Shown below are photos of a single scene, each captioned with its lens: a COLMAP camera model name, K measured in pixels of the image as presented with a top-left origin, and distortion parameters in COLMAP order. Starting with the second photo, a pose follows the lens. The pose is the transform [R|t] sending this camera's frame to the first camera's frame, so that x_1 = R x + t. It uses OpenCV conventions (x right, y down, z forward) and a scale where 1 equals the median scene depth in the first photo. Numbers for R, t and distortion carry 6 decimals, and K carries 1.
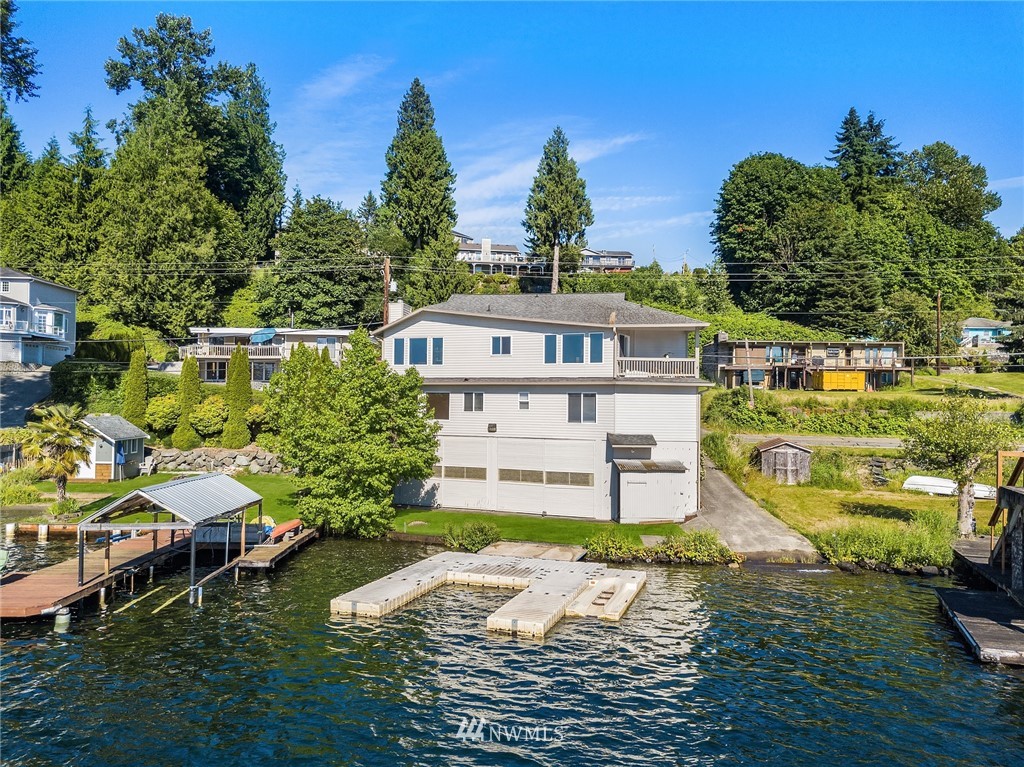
lens RADIAL K [[742.8, 0, 491.1], [0, 742.8, 383.3], [0, 0, 1]] dist [0.018330, 0.006278]
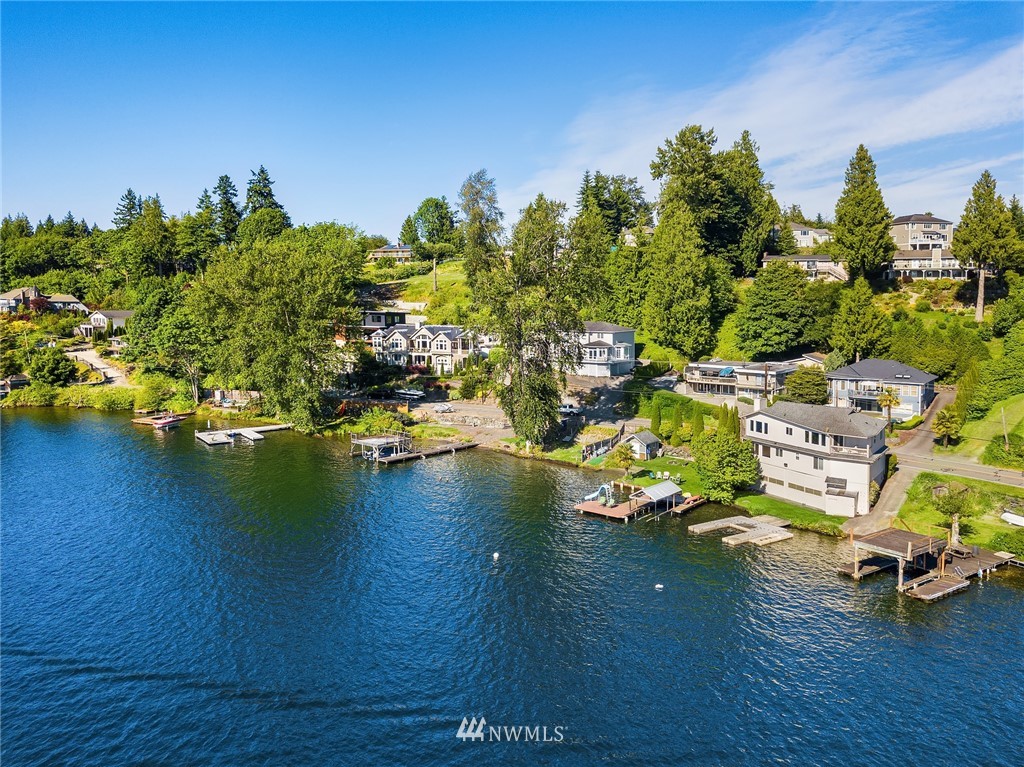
lens RADIAL K [[742.8, 0, 491.1], [0, 742.8, 383.3], [0, 0, 1]] dist [0.018330, 0.006278]
pose [[0.758008, 0.042535, -0.650857, 0.608934], [0.045803, 0.991937, 0.118169, -0.385293], [0.650635, -0.119384, 0.749948, -1.002547]]
